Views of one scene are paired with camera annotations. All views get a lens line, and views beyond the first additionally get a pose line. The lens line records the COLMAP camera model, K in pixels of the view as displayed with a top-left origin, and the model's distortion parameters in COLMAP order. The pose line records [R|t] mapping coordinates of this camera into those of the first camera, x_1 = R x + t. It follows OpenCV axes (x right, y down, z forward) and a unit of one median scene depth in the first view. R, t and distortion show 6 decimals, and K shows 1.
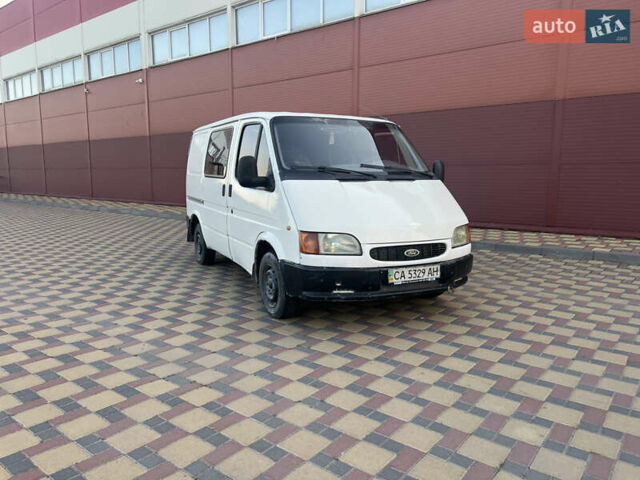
lens RADIAL K [[479.5, 0, 314.5], [0, 479.5, 236.3], [0, 0, 1]] dist [0.054765, -0.060023]
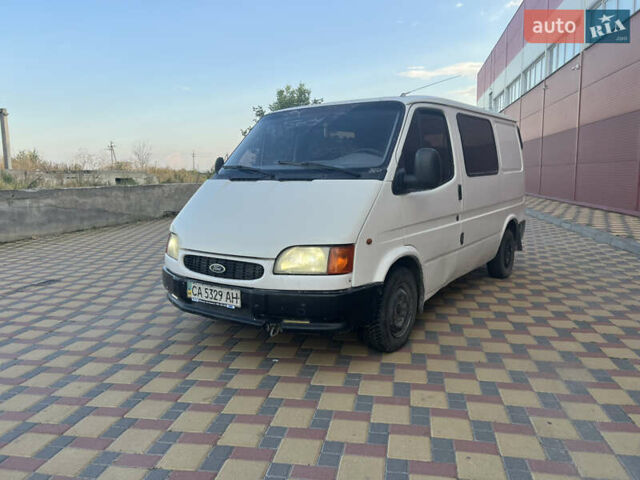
lens RADIAL K [[479.5, 0, 322.7], [0, 479.5, 226.8], [0, 0, 1]] dist [0.054765, -0.060023]
pose [[0.484689, 0.084770, -0.870569, 0.826620], [-0.095311, 0.994485, 0.043771, -0.074487], [0.869478, 0.061760, 0.490095, 0.617360]]
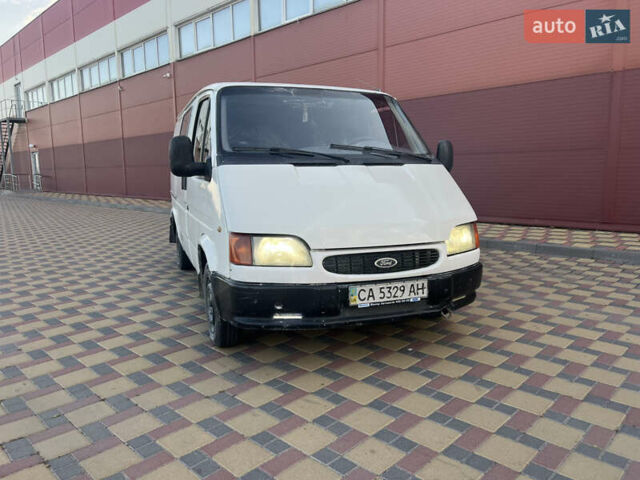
lens RADIAL K [[479.5, 0, 319.3], [0, 479.5, 233.8], [0, 0, 1]] dist [0.054765, -0.060023]
pose [[0.995139, -0.002284, -0.098452, 0.143892], [0.002382, 0.999997, 0.000876, -0.008727], [0.098449, -0.001106, 0.995141, 0.224811]]
